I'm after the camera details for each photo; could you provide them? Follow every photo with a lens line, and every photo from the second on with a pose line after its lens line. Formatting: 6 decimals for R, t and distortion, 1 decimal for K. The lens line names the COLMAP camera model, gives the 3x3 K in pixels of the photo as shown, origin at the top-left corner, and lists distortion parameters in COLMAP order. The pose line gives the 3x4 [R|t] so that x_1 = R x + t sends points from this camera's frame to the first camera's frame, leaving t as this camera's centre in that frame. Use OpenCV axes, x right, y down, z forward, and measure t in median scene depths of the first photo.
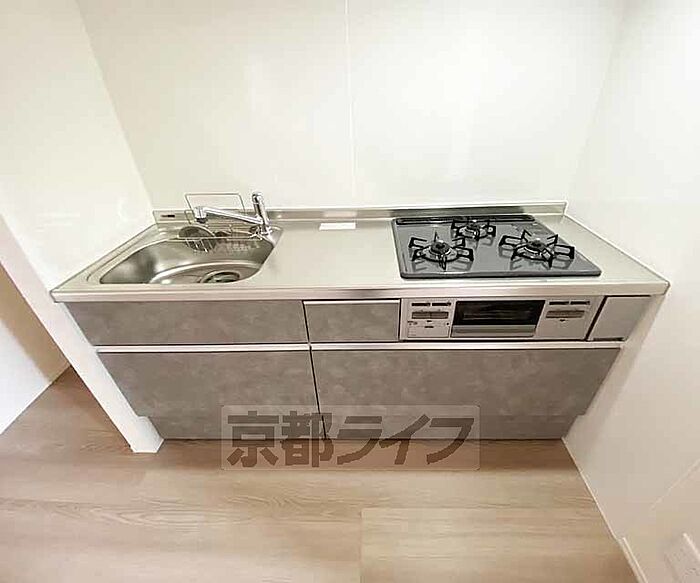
lens RADIAL K [[314.3, 0, 359.1], [0, 314.3, 294.1], [0, 0, 1]] dist [-0.000060, -0.011763]
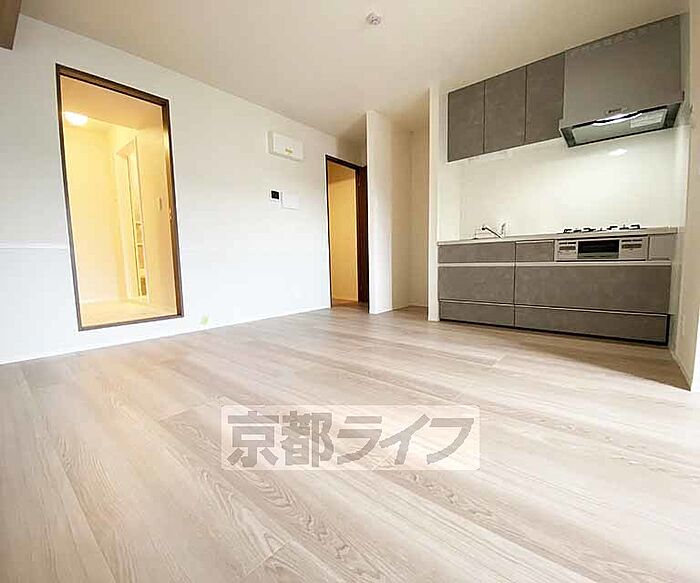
lens RADIAL K [[314.3, 0, 366.9], [0, 314.3, 291.3], [0, 0, 1]] dist [-0.000060, -0.011763]
pose [[0.787239, 0.076798, -0.611847, 0.506467], [-0.345460, 0.876820, -0.334432, 1.728397], [0.510796, 0.474646, 0.716797, -1.469269]]
